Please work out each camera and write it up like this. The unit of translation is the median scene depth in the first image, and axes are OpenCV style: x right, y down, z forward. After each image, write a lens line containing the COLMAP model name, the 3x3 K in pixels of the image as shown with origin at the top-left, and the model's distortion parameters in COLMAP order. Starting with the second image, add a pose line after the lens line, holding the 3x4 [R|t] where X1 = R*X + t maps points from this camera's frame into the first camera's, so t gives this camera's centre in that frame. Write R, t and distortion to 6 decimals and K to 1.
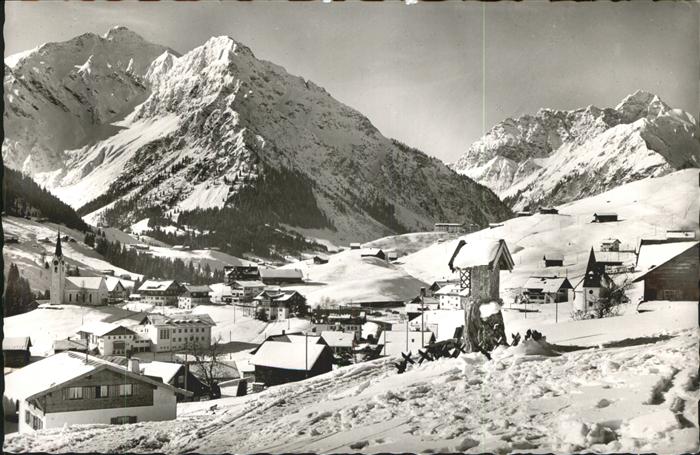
lens RADIAL K [[1001.2, 0, 308.9], [0, 1001.2, 228.6], [0, 0, 1]] dist [-0.006025, 0.013774]
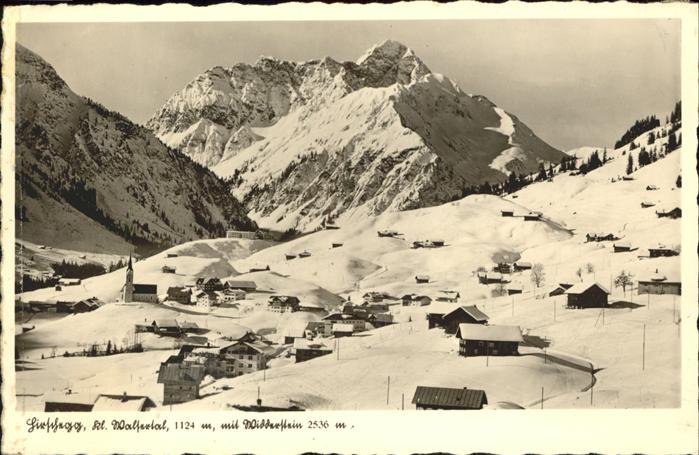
lens RADIAL K [[1522.2, 0, 349.6], [0, 1522.2, 230.3], [0, 0, 1]] dist [0.312872, -0.306448]
pose [[0.951788, 0.034351, 0.304827, -0.059550], [-0.038613, 0.999223, 0.007962, -0.005921], [-0.304316, -0.019349, 0.952375, -0.120184]]
